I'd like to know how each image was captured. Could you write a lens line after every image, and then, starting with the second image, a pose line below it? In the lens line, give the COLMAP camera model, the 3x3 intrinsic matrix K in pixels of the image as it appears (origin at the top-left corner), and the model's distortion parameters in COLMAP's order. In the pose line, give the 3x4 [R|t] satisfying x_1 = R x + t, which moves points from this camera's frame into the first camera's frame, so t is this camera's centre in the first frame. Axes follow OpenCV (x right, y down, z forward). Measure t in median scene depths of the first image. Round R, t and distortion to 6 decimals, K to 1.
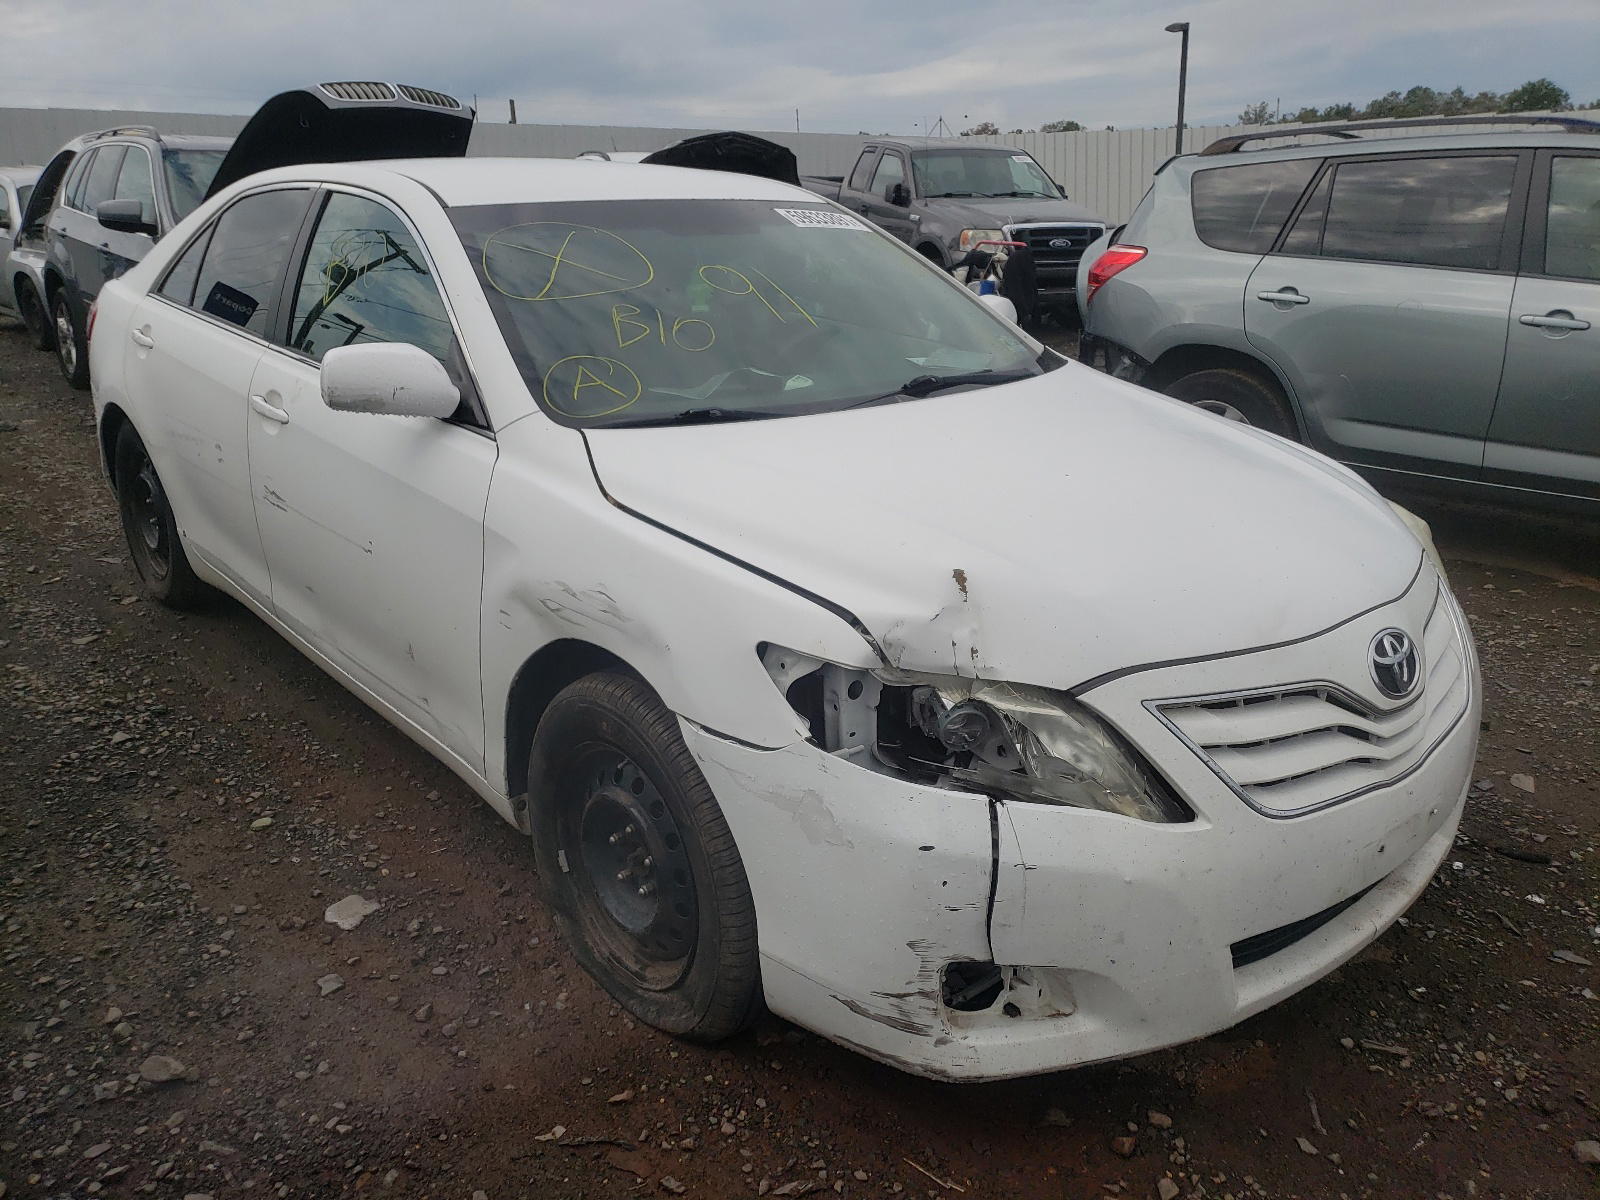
lens RADIAL K [[1209.0, 0, 859.8], [0, 1209.0, 601.1], [0, 0, 1]] dist [-0.001050, -0.054184]
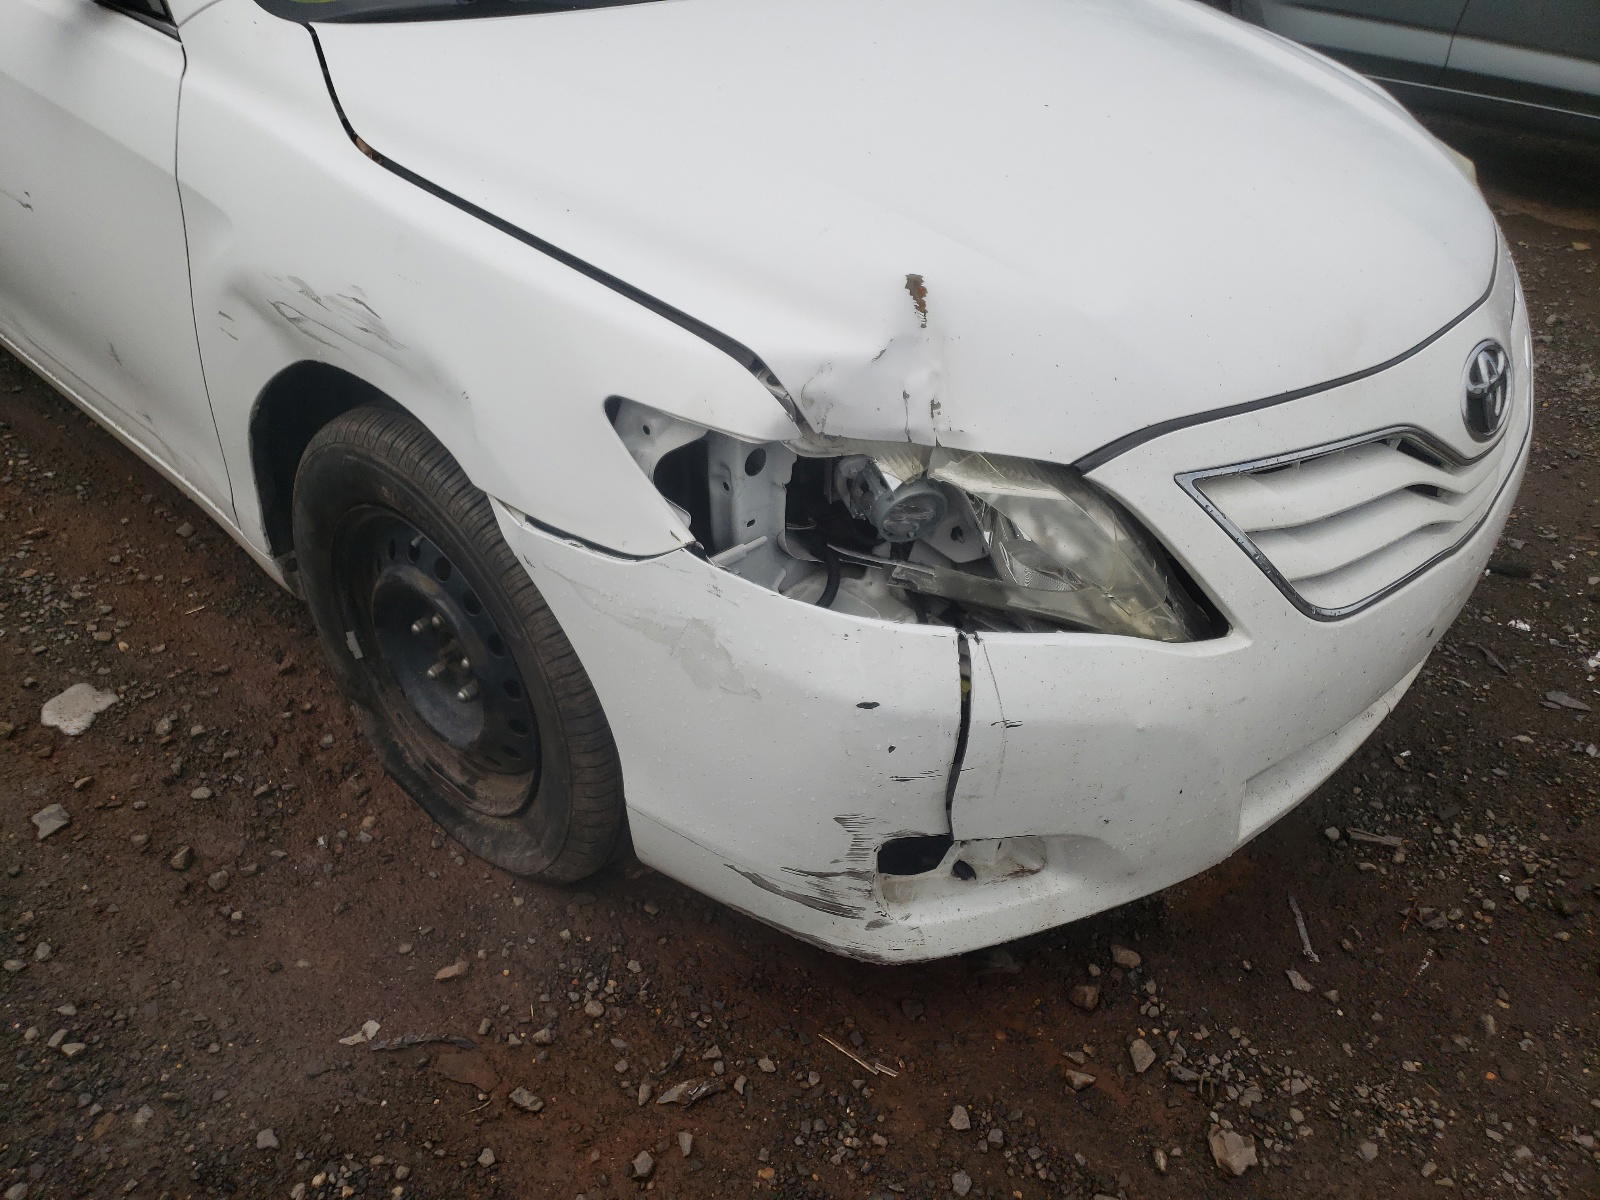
lens RADIAL K [[1239.3, 0, 800.0], [0, 1239.3, 600.0], [0, 0, 1]] dist [0.005795, -0.005615]
pose [[0.996856, -0.023485, 0.075678, -0.029752], [-0.000290, 0.953983, 0.299861, -0.054195], [-0.079237, -0.298940, 0.950977, 0.294696]]
